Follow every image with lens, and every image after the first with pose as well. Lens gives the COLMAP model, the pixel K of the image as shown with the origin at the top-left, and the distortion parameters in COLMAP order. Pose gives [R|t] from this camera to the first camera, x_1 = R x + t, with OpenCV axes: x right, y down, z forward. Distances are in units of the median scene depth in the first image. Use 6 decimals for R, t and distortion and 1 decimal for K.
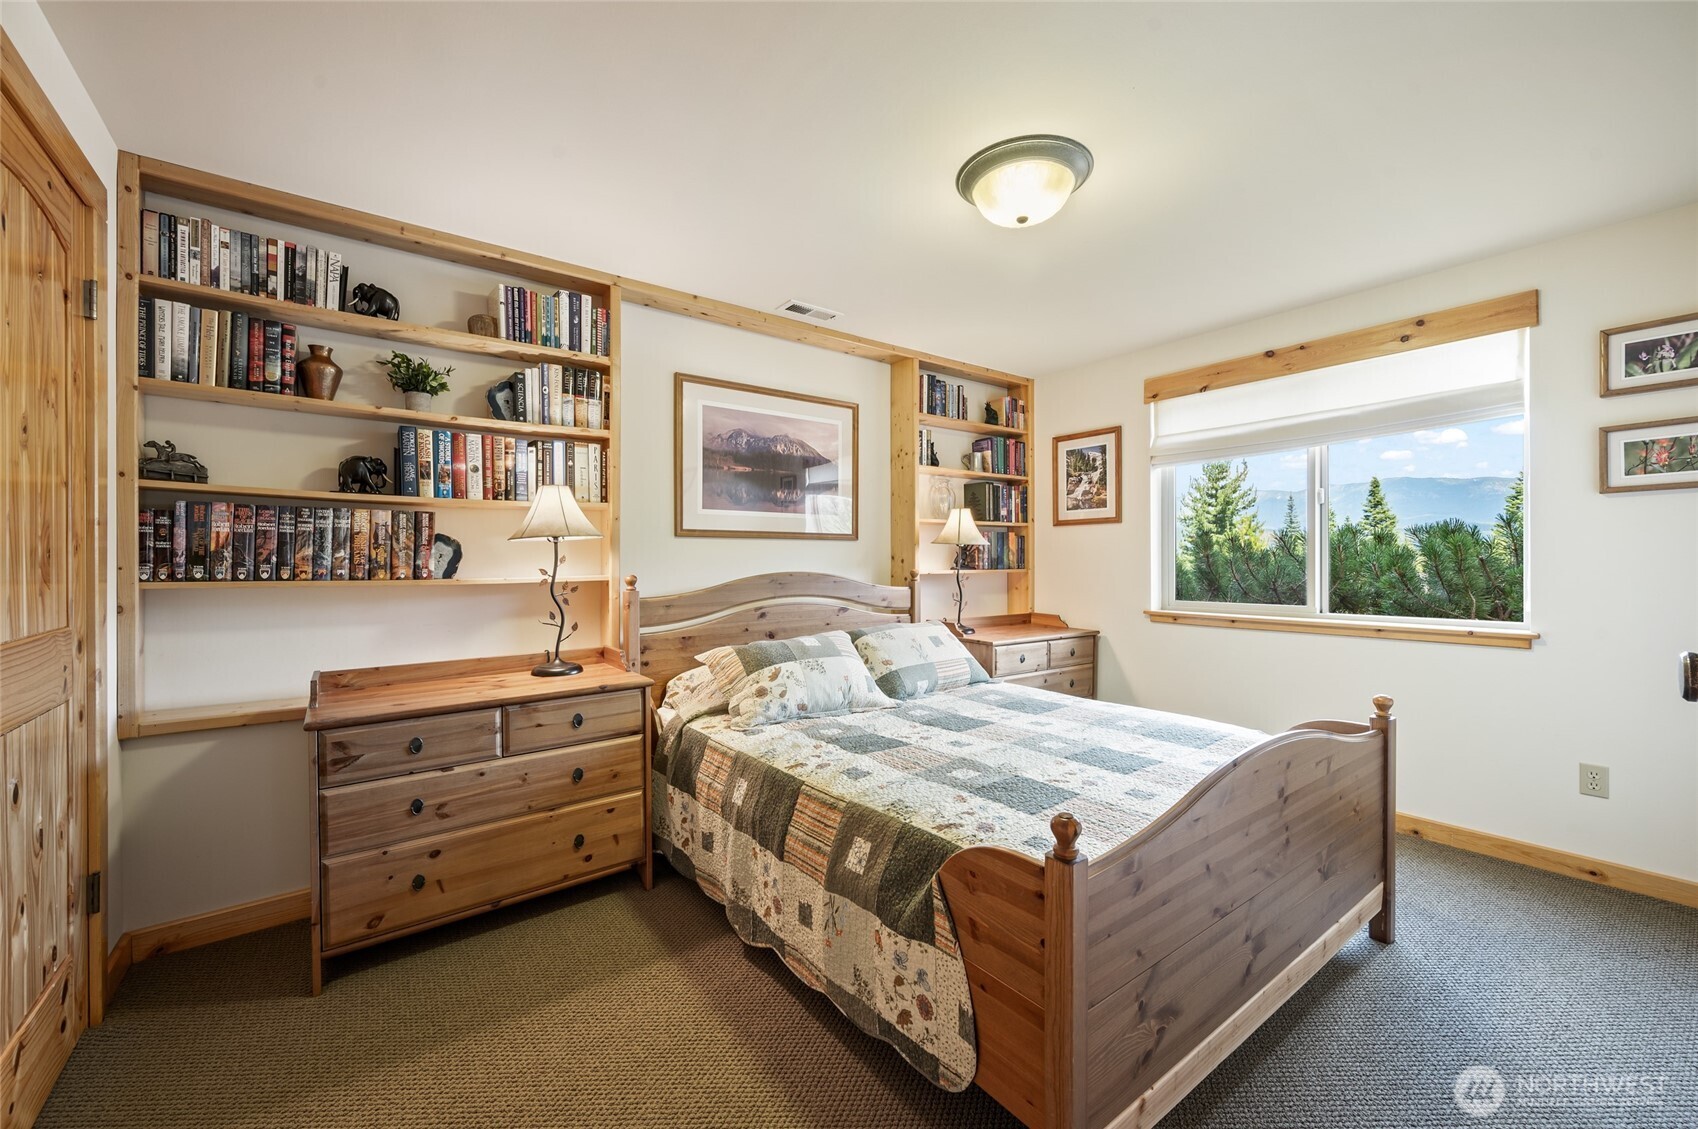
lens RADIAL K [[671.1, 0, 853.7], [0, 671.1, 555.6], [0, 0, 1]] dist [-0.001175, -0.000202]
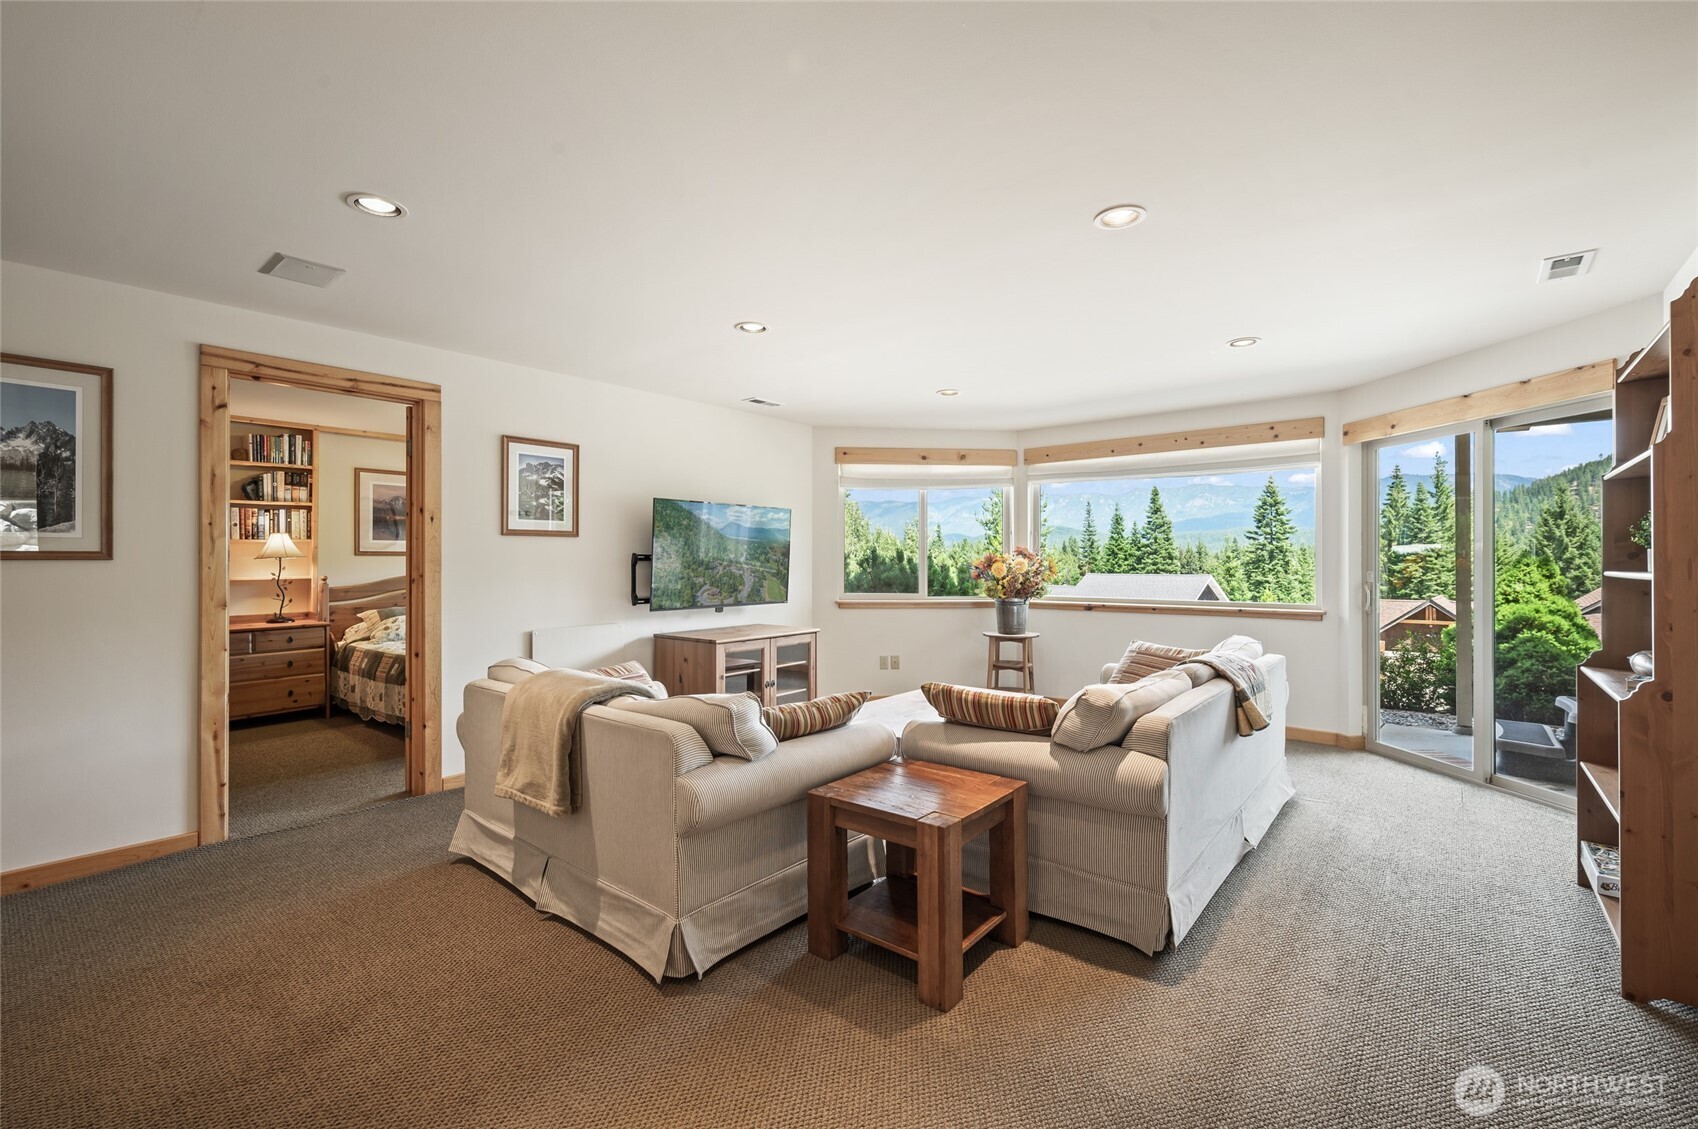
lens RADIAL K [[735.1, 0, 852.4], [0, 735.1, 556.1], [0, 0, 1]] dist [-0.002225, -0.000685]
pose [[0.973471, 0.002311, 0.228799, 0.726623], [-0.001563, 0.999993, -0.003451, -0.025339], [-0.228806, 0.003002, 0.973468, -1.544669]]
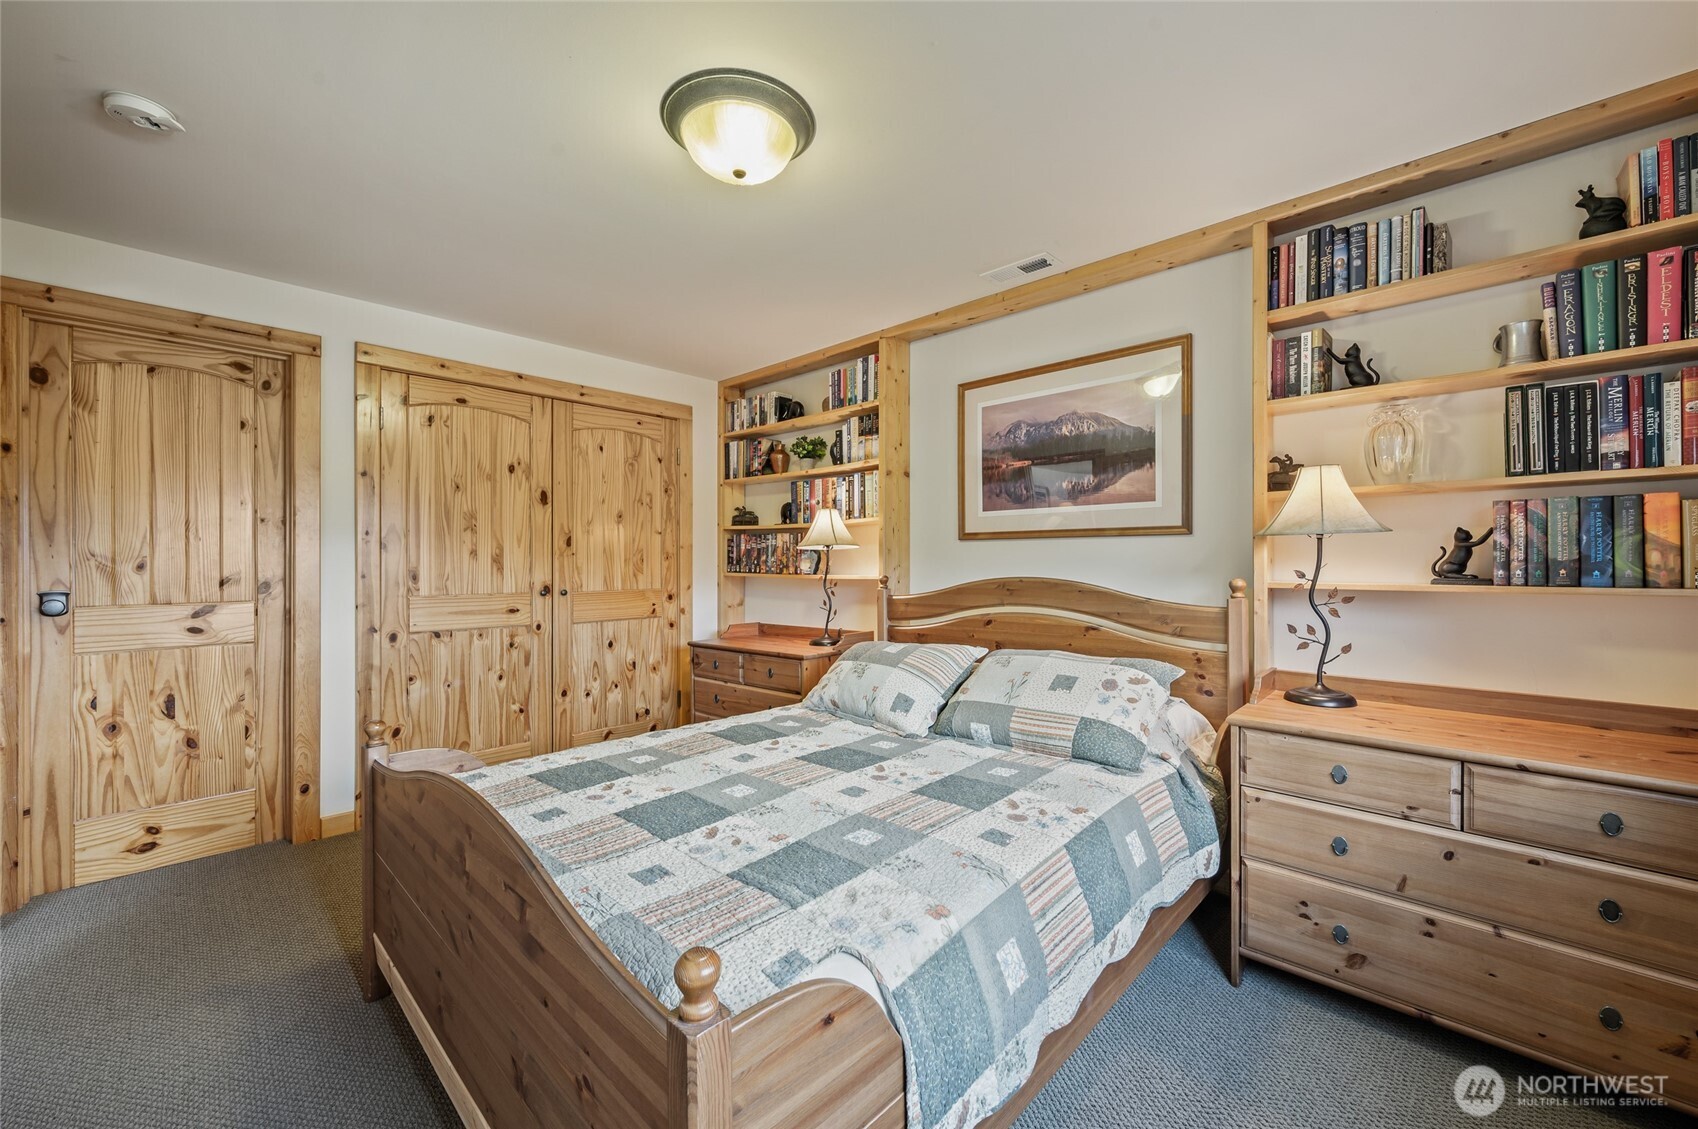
lens RADIAL K [[671.1, 0, 853.7], [0, 671.1, 555.6], [0, 0, 1]] dist [-0.001175, -0.000202]
pose [[0.161034, -0.009149, -0.986907, 0.880941], [0.006244, 0.999946, -0.008251, 0.003179], [0.986929, -0.004833, 0.161082, 0.786411]]
